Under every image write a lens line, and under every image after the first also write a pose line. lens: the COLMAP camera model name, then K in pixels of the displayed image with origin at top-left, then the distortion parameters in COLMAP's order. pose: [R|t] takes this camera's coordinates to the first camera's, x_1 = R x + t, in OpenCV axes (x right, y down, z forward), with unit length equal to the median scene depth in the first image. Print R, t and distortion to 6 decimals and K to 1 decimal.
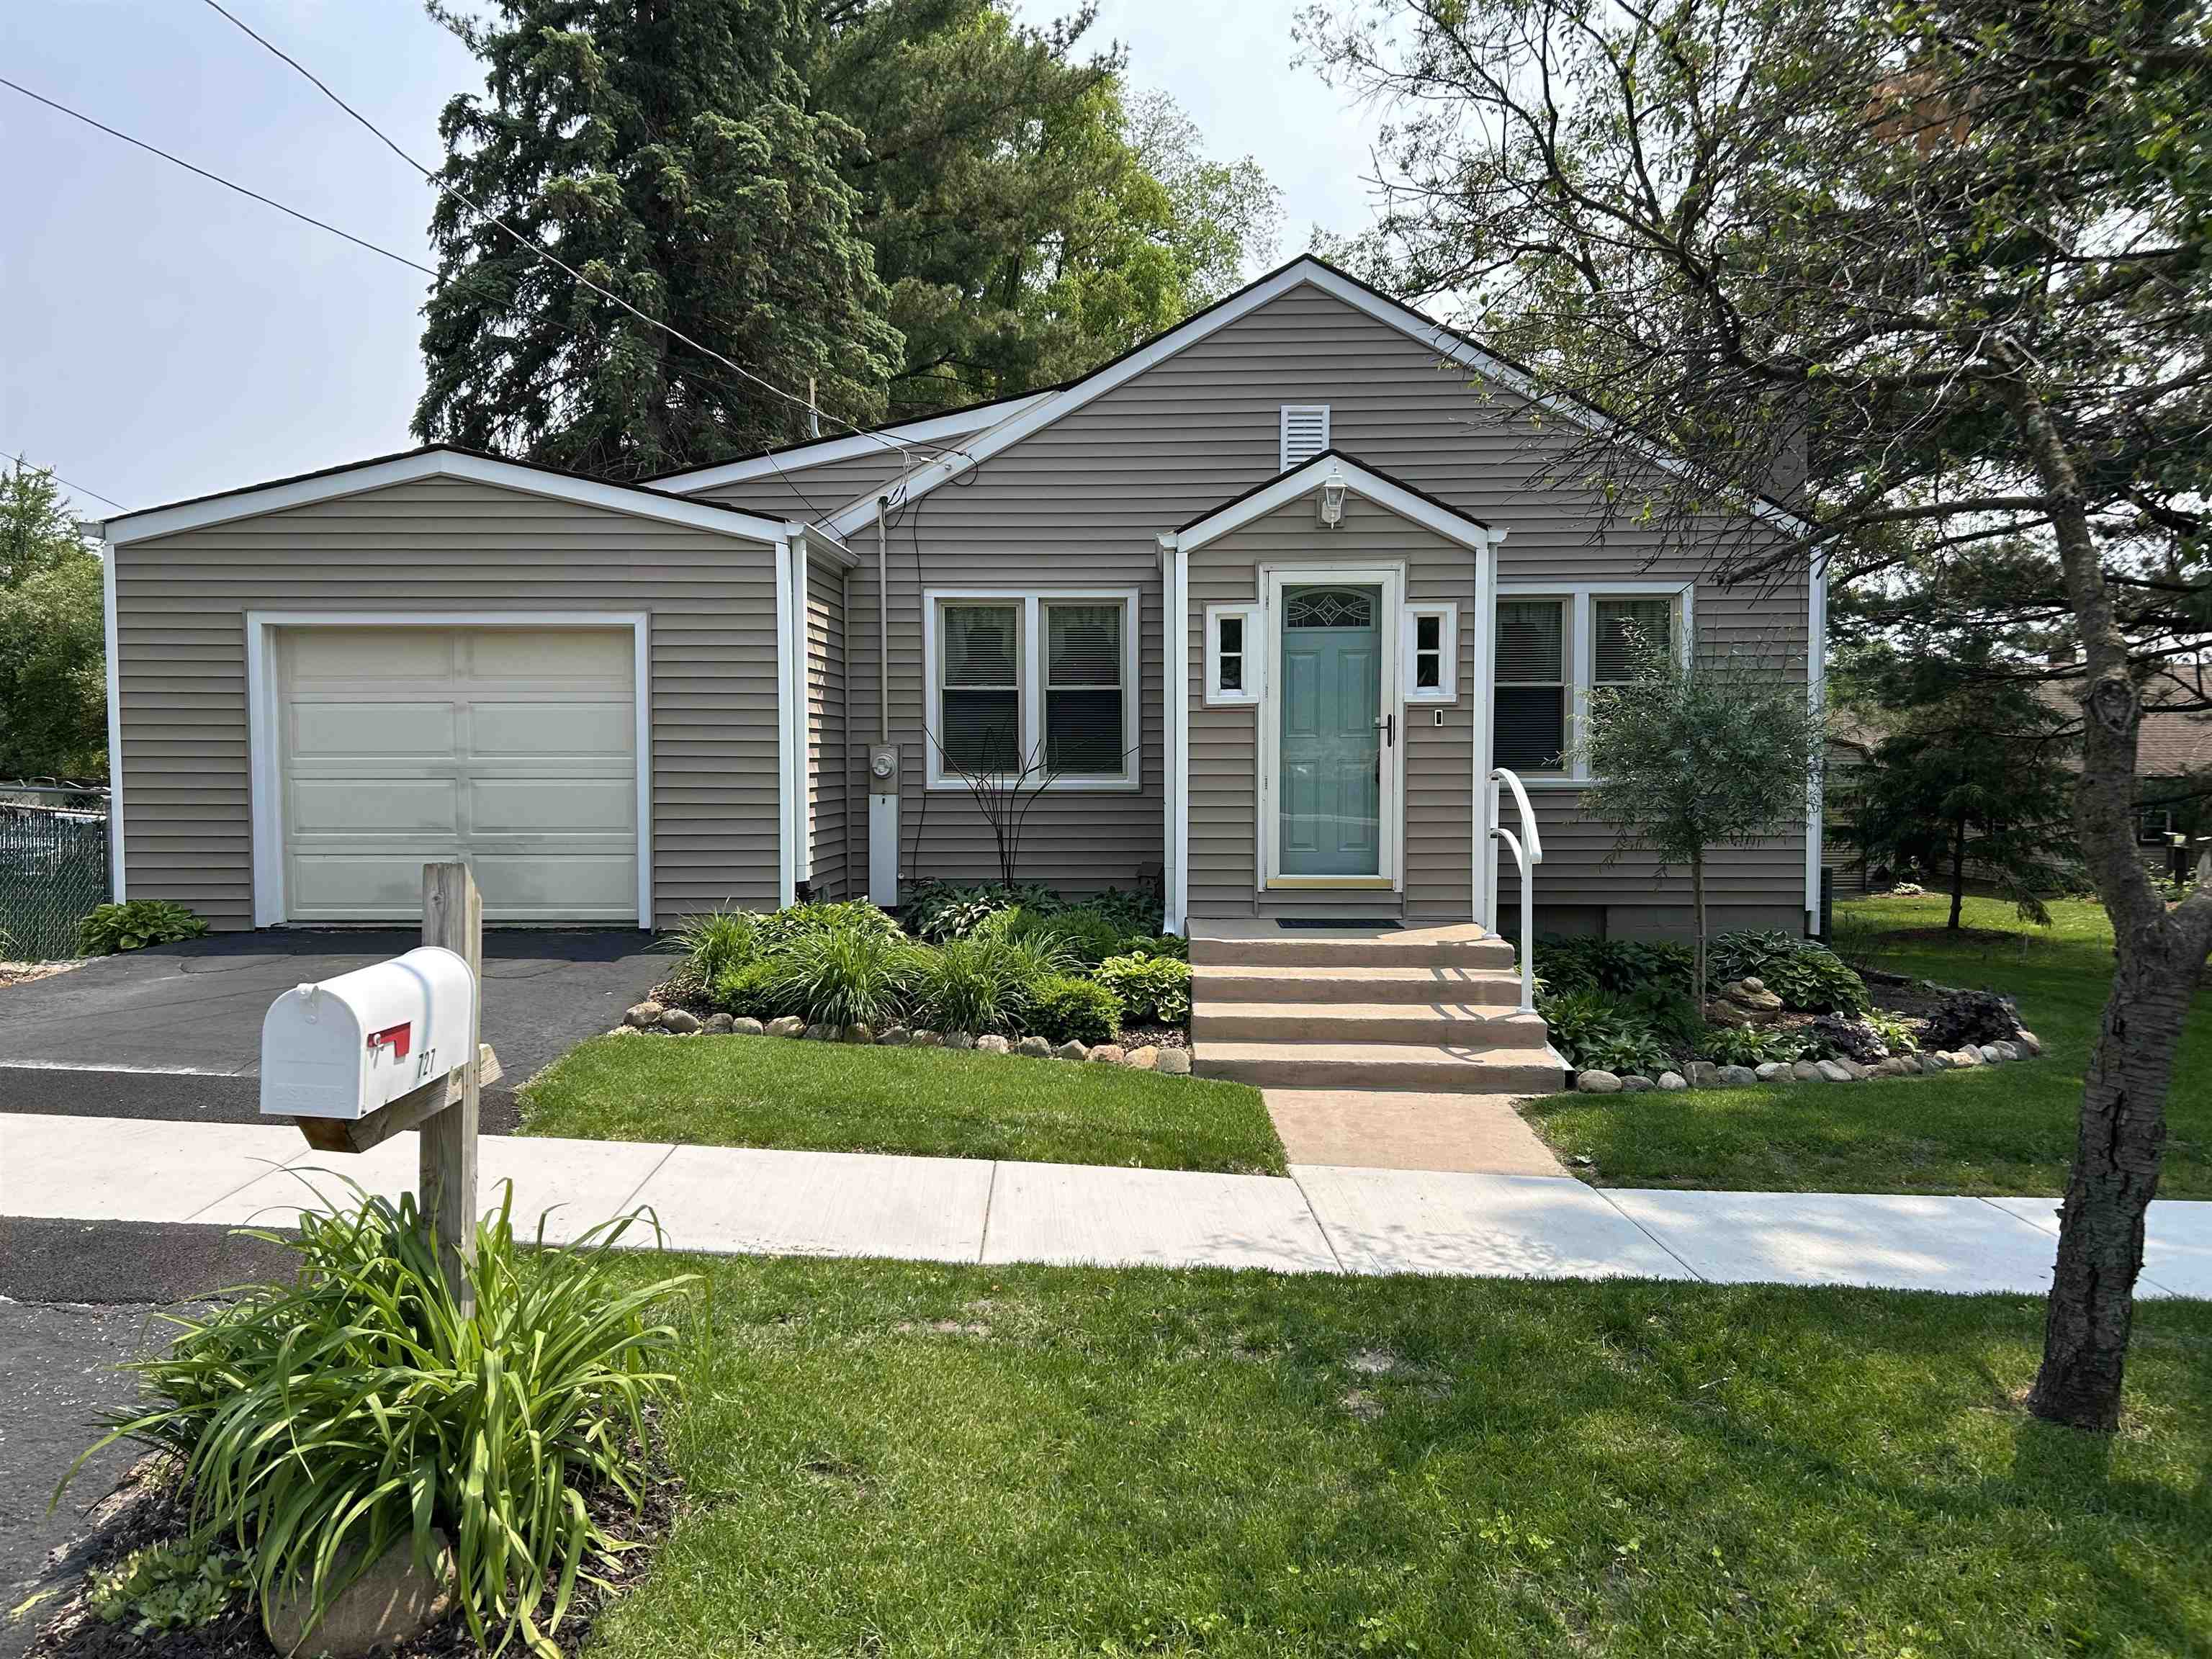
lens RADIAL K [[1657.2, 0, 1067.1], [0, 1657.2, 812.4], [0, 0, 1]] dist [0.054671, -0.034614]
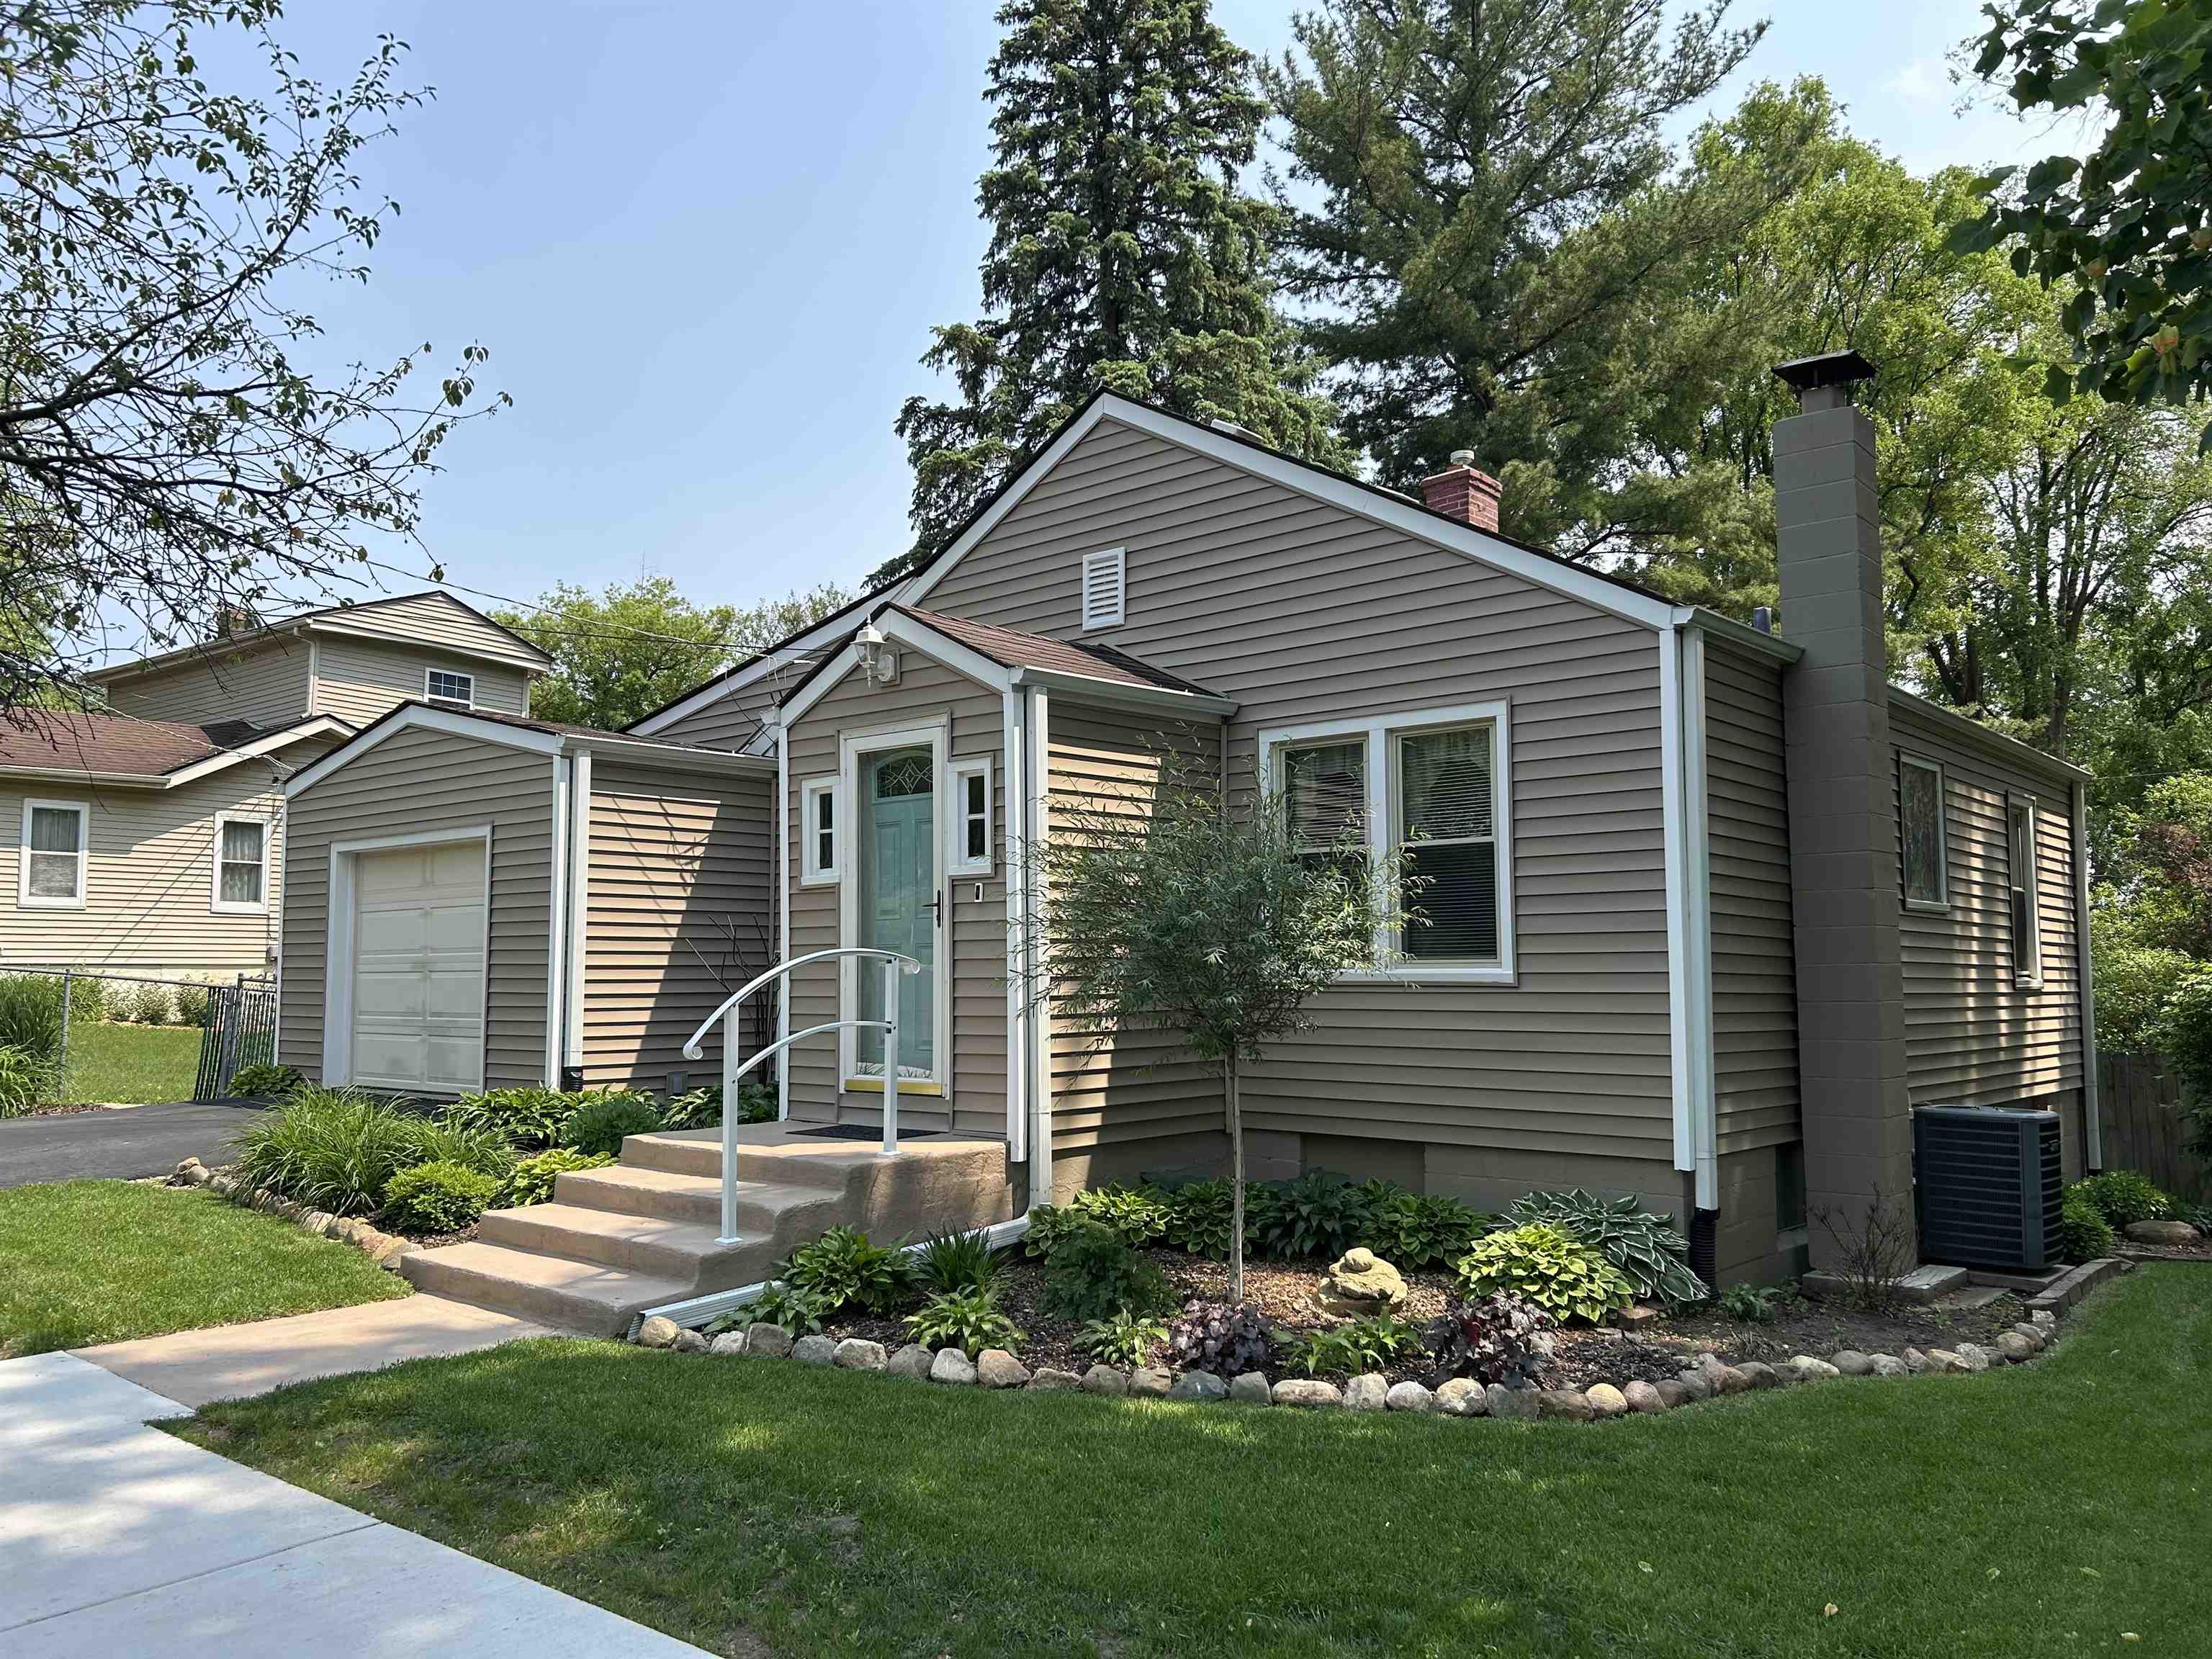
lens RADIAL K [[1657.2, 0, 1082.6], [0, 1657.2, 837.7], [0, 0, 1]] dist [0.054671, -0.034614]
pose [[0.777037, -0.053808, -0.627150, 0.778216], [-0.021533, 0.993484, -0.111917, 0.008652], [0.629086, 0.100468, 0.770816, 0.369376]]
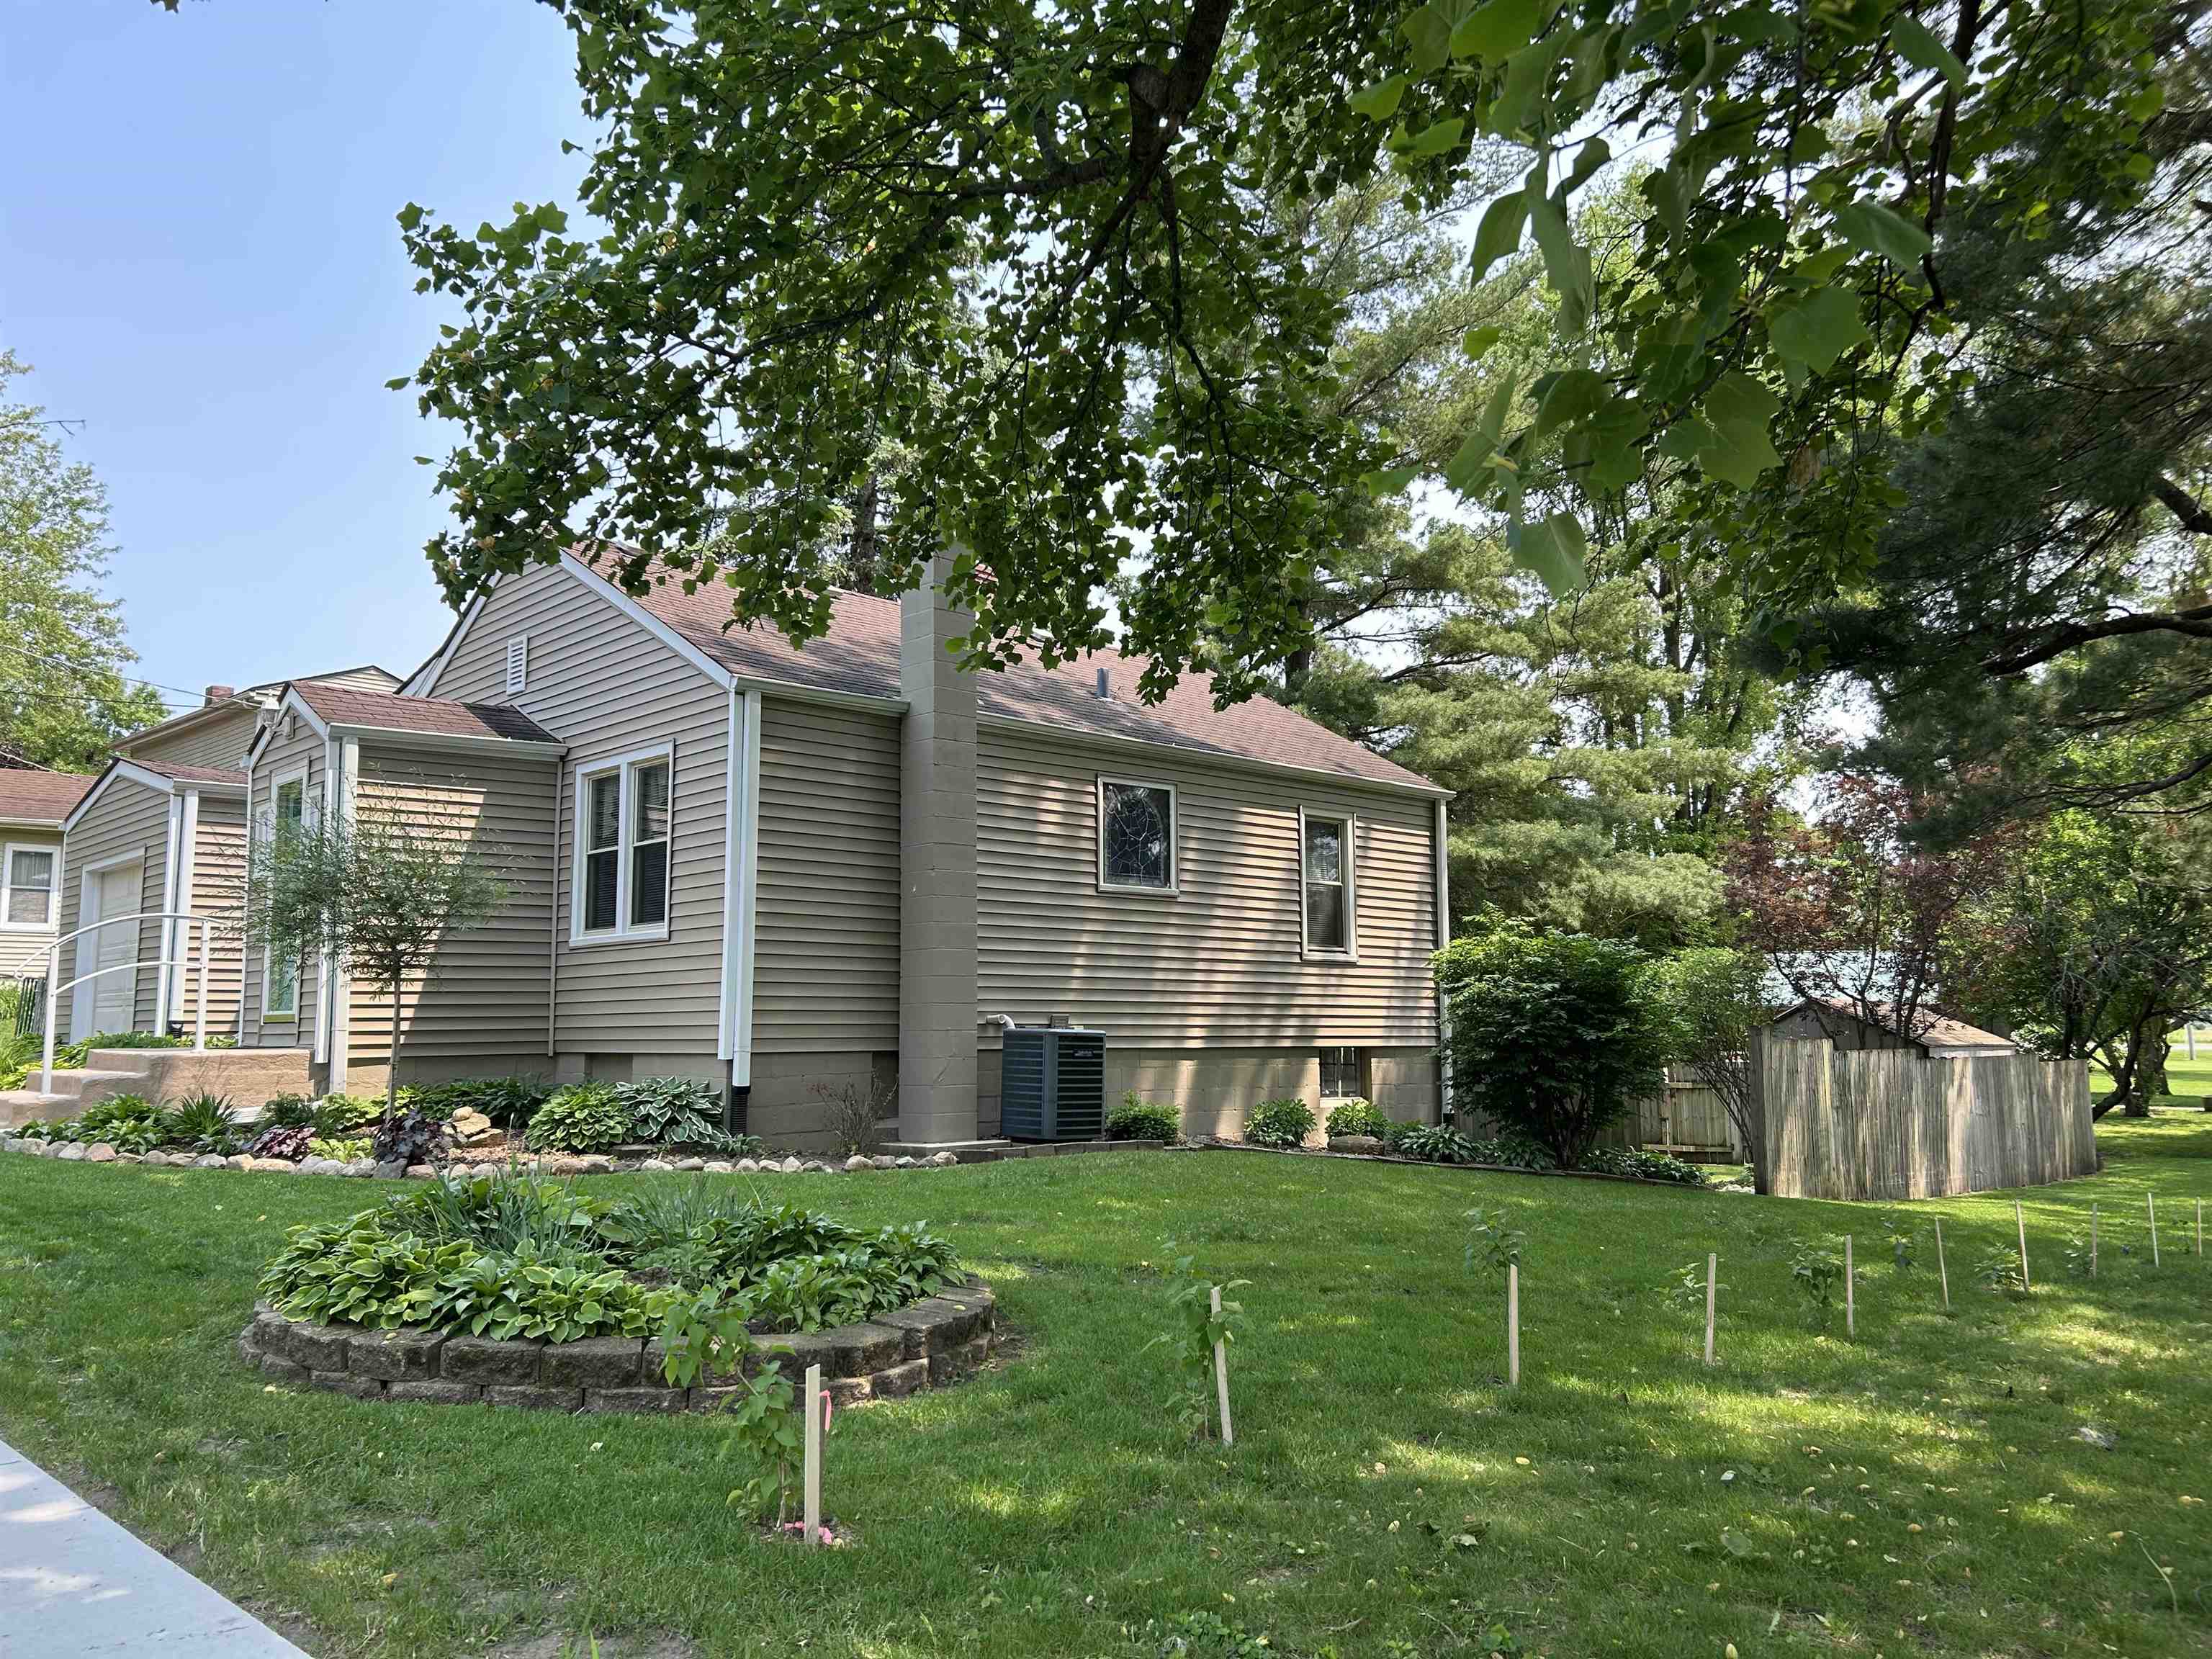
lens RADIAL K [[1657.2, 0, 1106.8], [0, 1657.2, 831.8], [0, 0, 1]] dist [0.054671, -0.034614]
pose [[0.711446, -0.084942, -0.697588, 1.470292], [-0.021105, 0.989638, -0.142028, 0.069411], [0.702423, 0.115768, 0.702281, 0.525116]]
